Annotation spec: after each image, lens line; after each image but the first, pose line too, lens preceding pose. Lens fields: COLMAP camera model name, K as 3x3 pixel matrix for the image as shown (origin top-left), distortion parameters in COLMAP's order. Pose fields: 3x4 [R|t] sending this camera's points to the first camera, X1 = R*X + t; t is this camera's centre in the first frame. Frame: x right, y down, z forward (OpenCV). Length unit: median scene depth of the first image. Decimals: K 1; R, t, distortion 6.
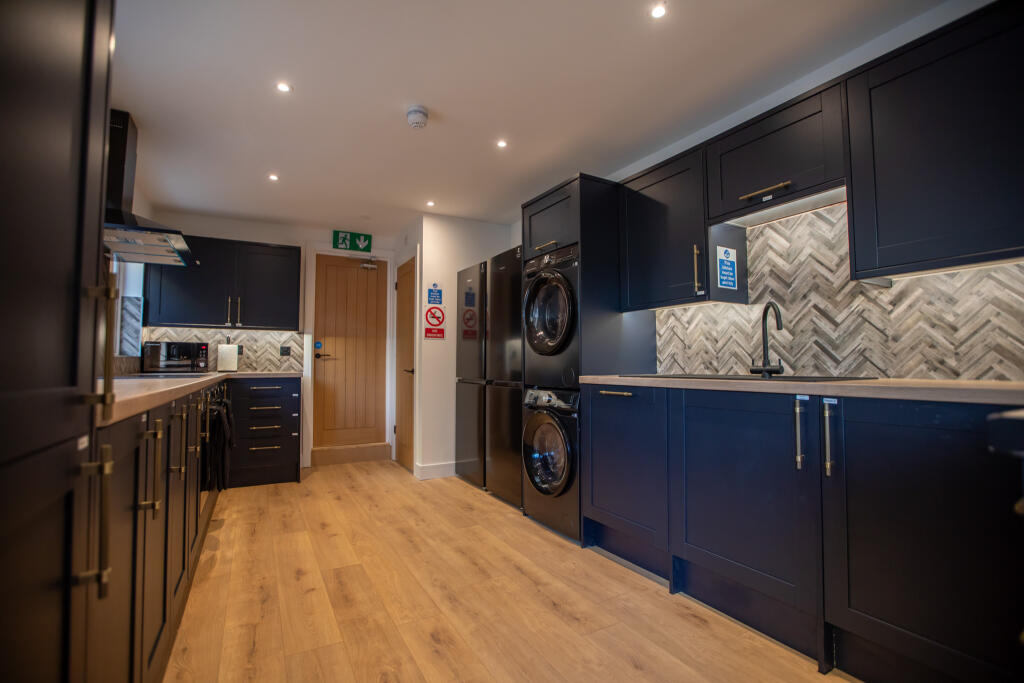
lens RADIAL K [[463.6, 0, 506.7], [0, 463.6, 341.6], [0, 0, 1]] dist [-0.025870, 0.004738]
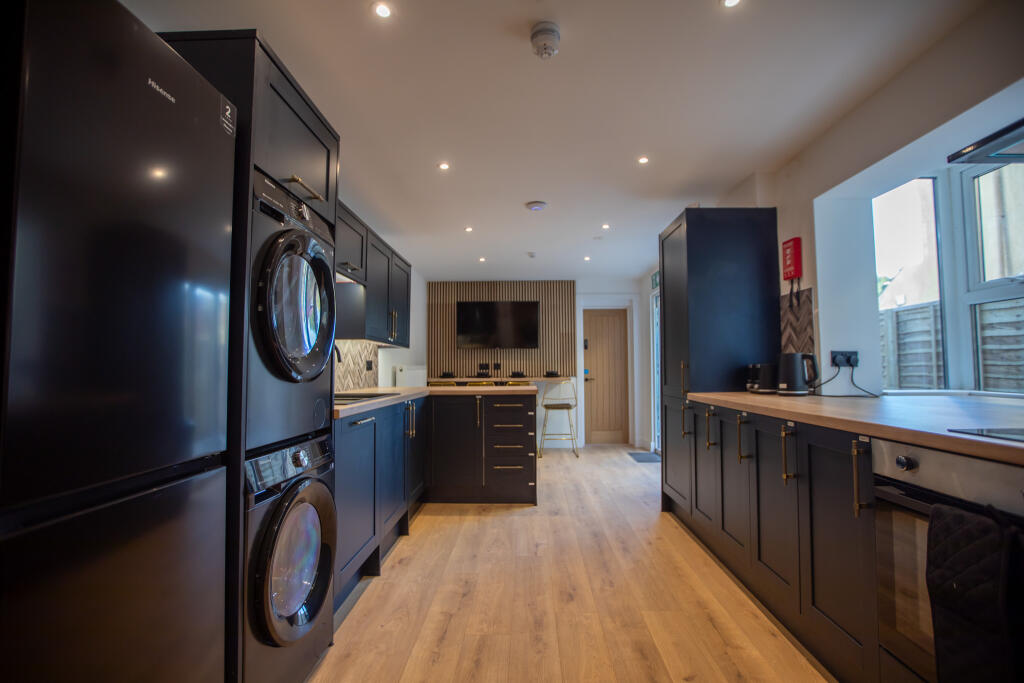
lens RADIAL K [[463.6, 0, 509.8], [0, 463.6, 345.6], [0, 0, 1]] dist [-0.025870, 0.004738]
pose [[-0.856358, 0.034573, 0.515225, -0.647282], [-0.018475, 0.995066, -0.097478, 0.050202], [-0.516053, -0.092994, -0.851494, 2.077600]]
